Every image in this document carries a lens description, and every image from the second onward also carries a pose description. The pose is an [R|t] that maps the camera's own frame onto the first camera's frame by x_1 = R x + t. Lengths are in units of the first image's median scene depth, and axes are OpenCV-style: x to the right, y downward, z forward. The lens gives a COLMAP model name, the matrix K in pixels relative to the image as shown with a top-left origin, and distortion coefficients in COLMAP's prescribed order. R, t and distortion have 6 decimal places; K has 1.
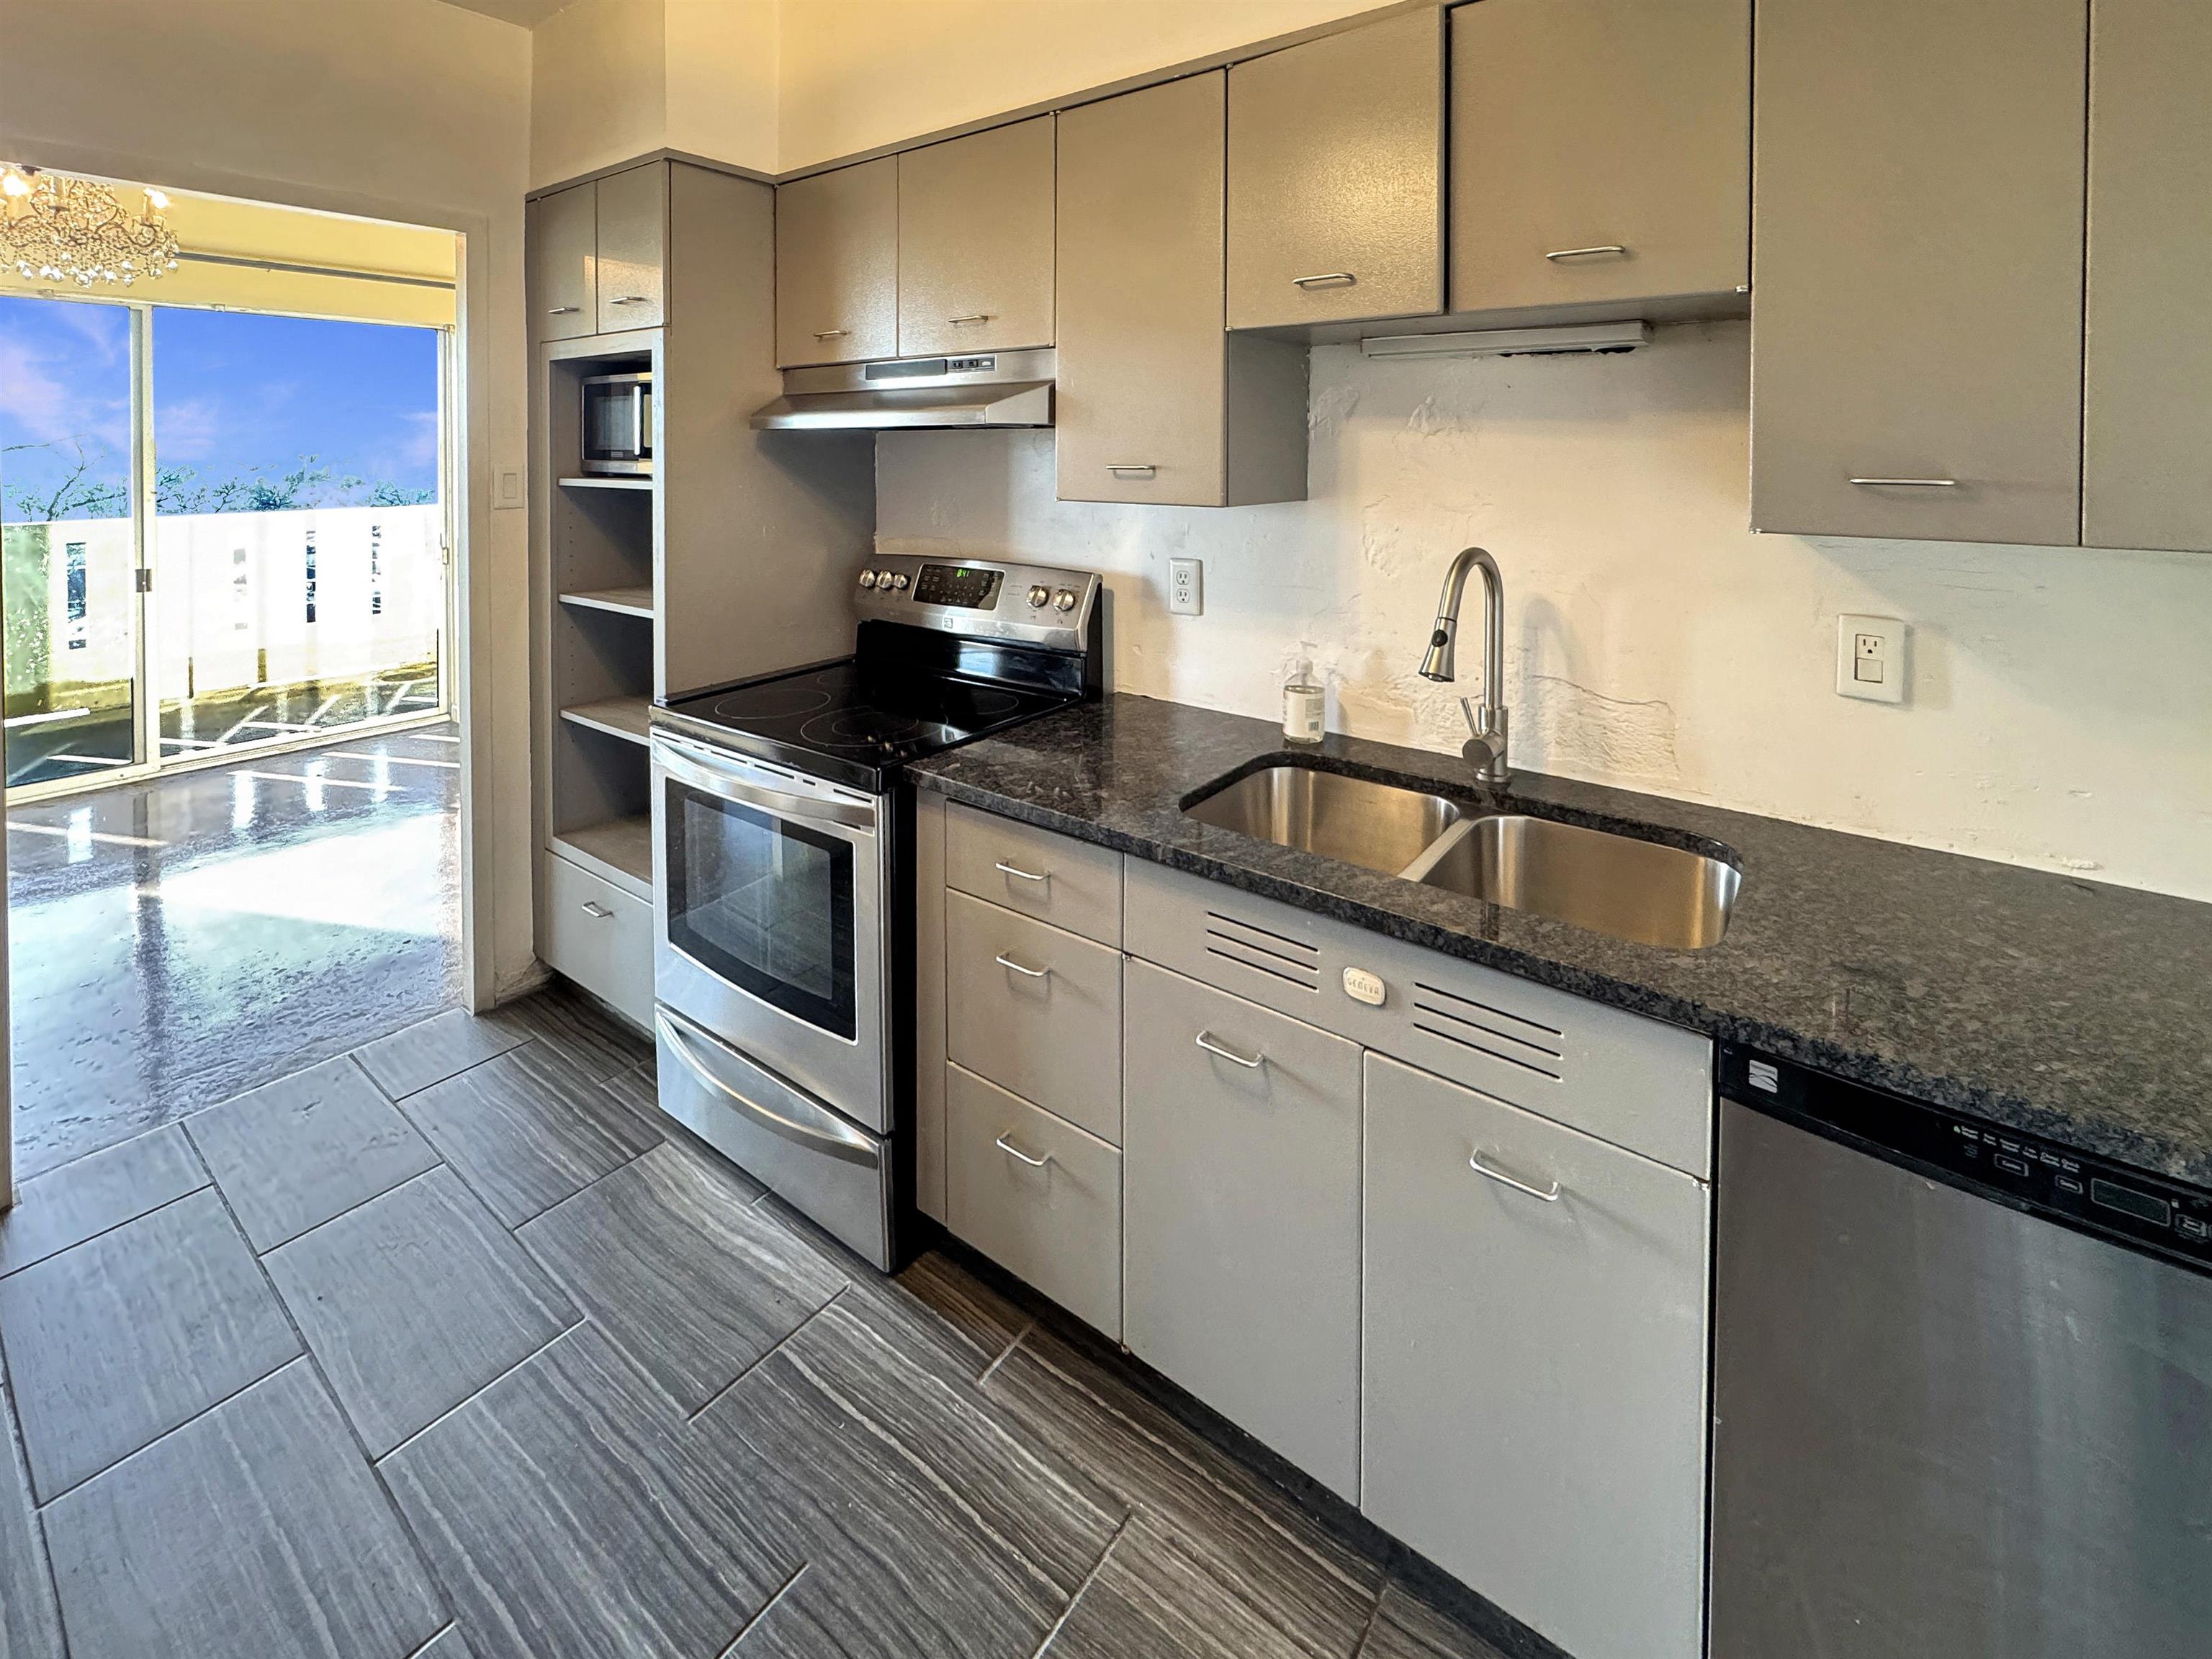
lens RADIAL K [[993.9, 0, 1102.9], [0, 993.9, 459.3], [0, 0, 1]] dist [-0.004016, -0.000569]
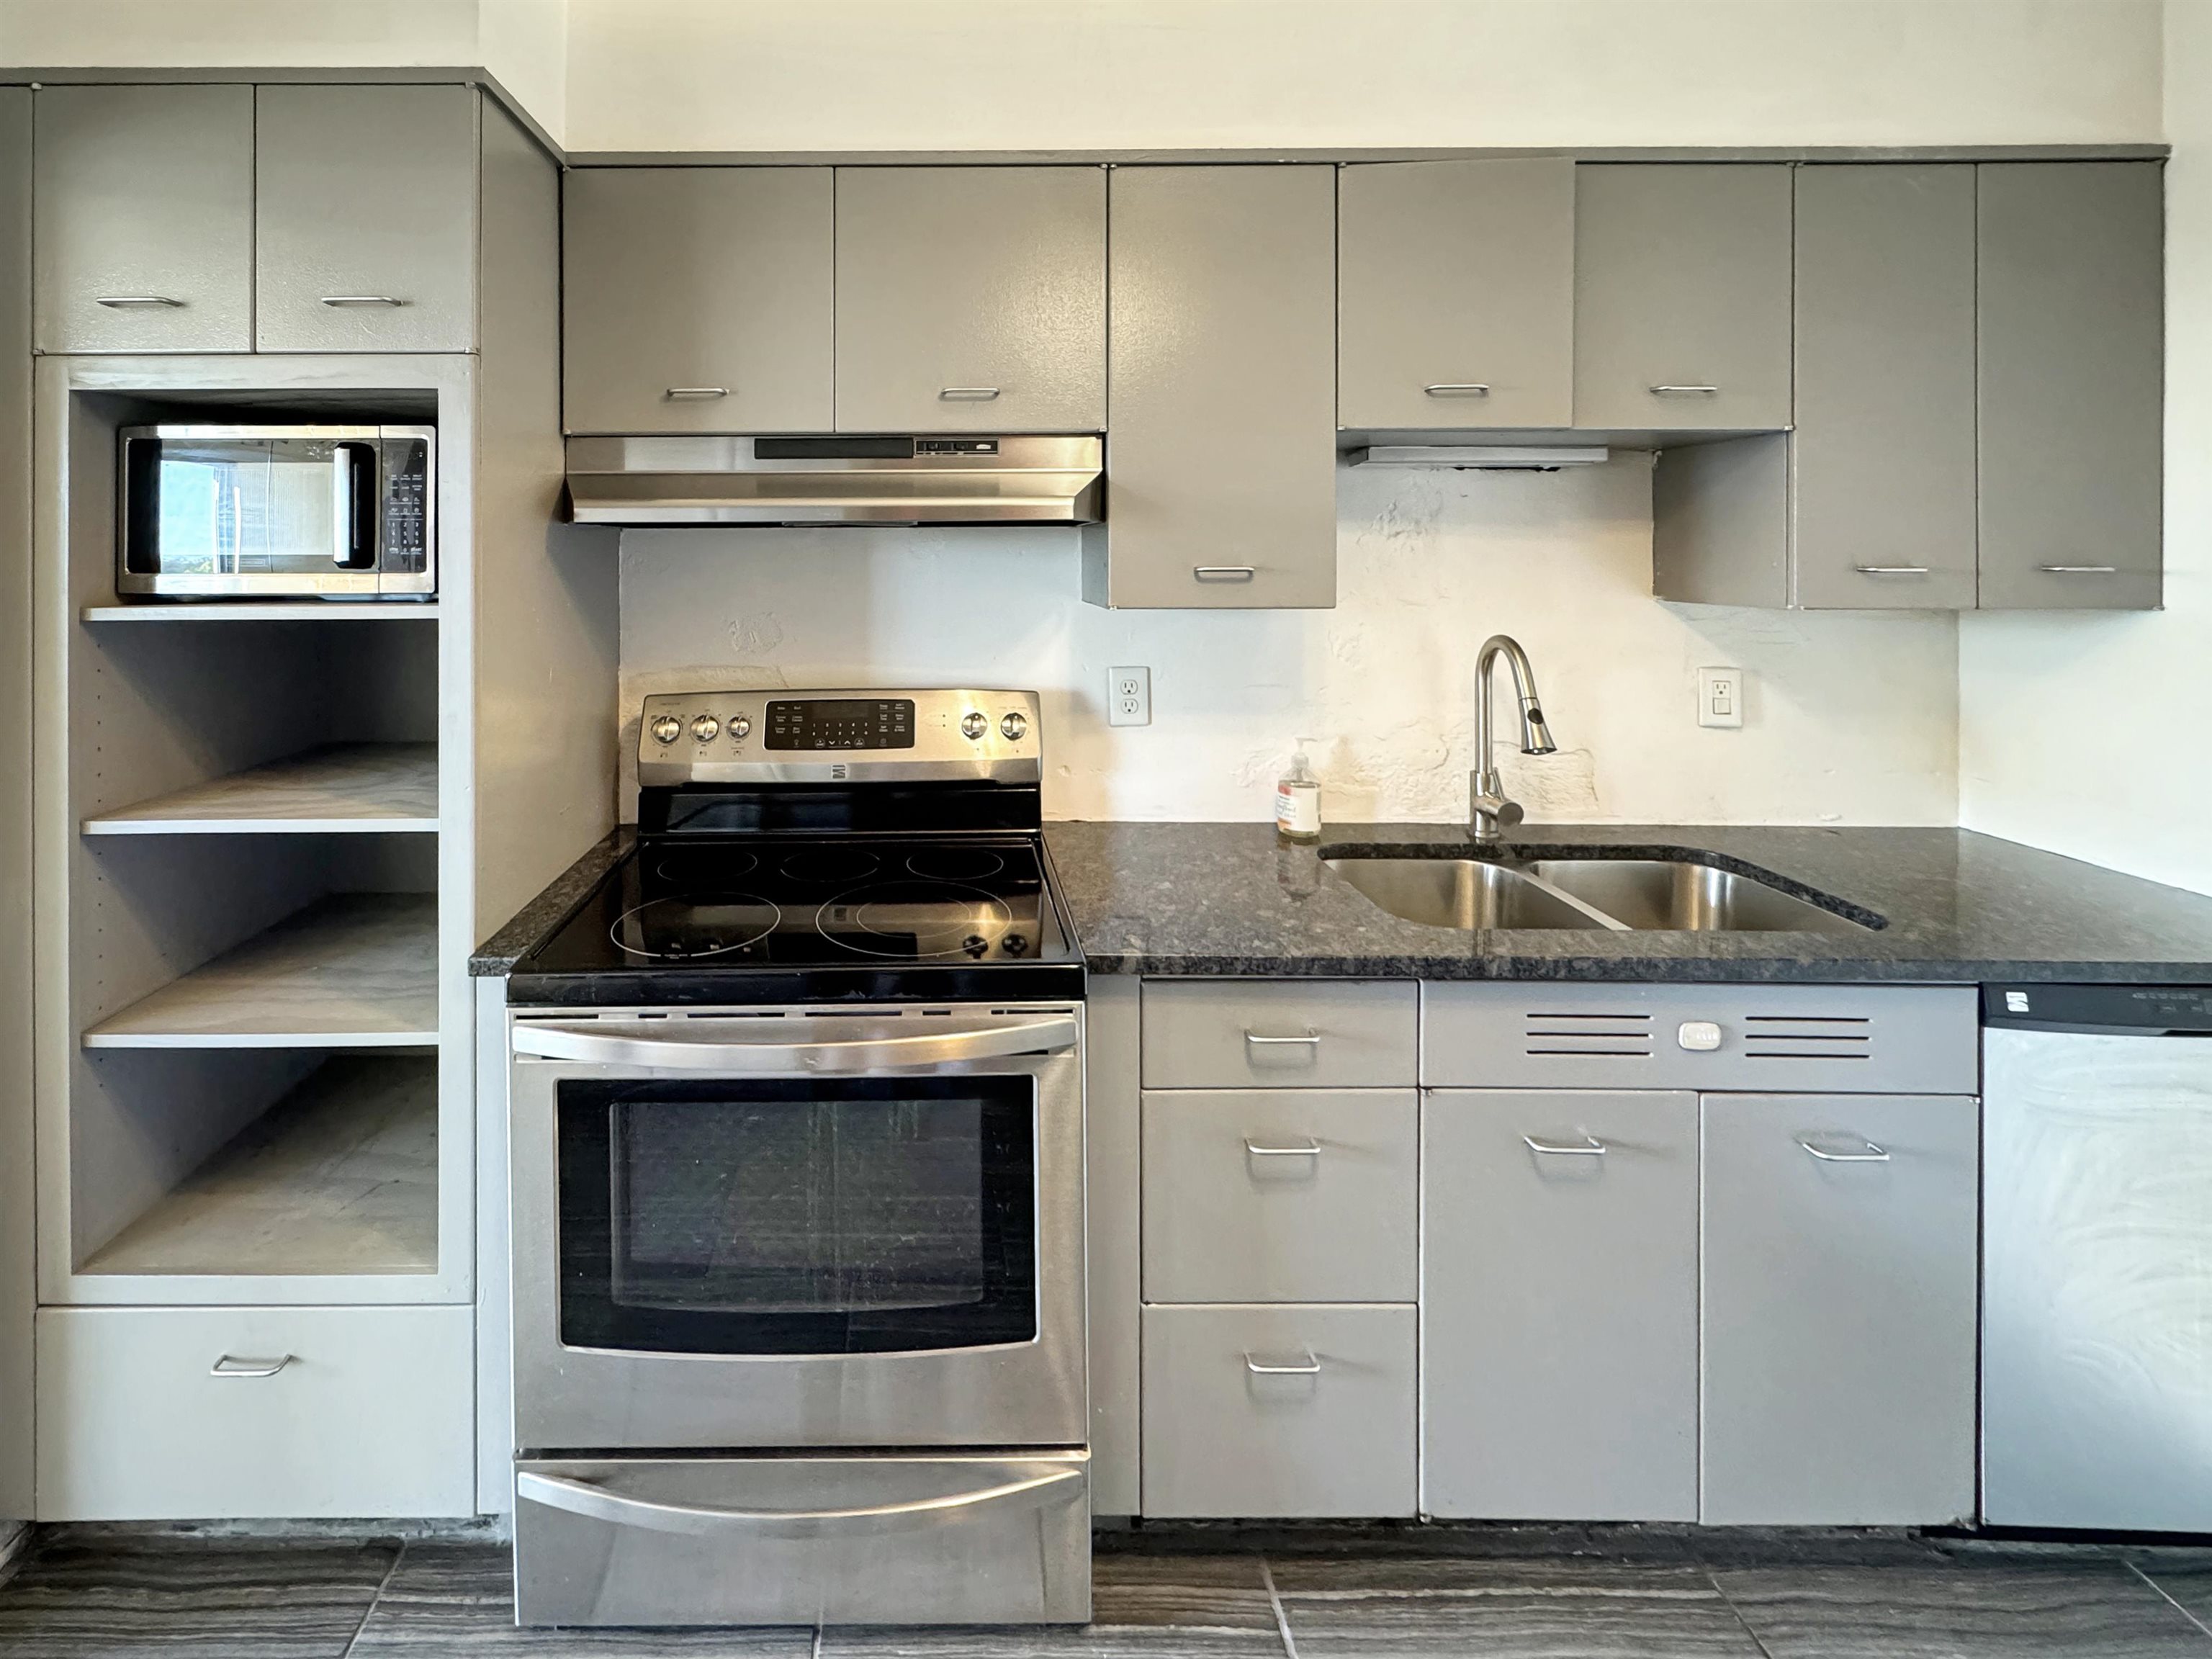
lens RADIAL K [[926.4, 0, 1325.3], [0, 926.4, 551.0], [0, 0, 1]] dist [-0.001529, -0.000199]
pose [[0.801973, -0.003098, 0.597352, -0.401869], [0.010184, 0.999912, -0.008487, -0.001042], [-0.597273, 0.012889, 0.801934, 0.247072]]
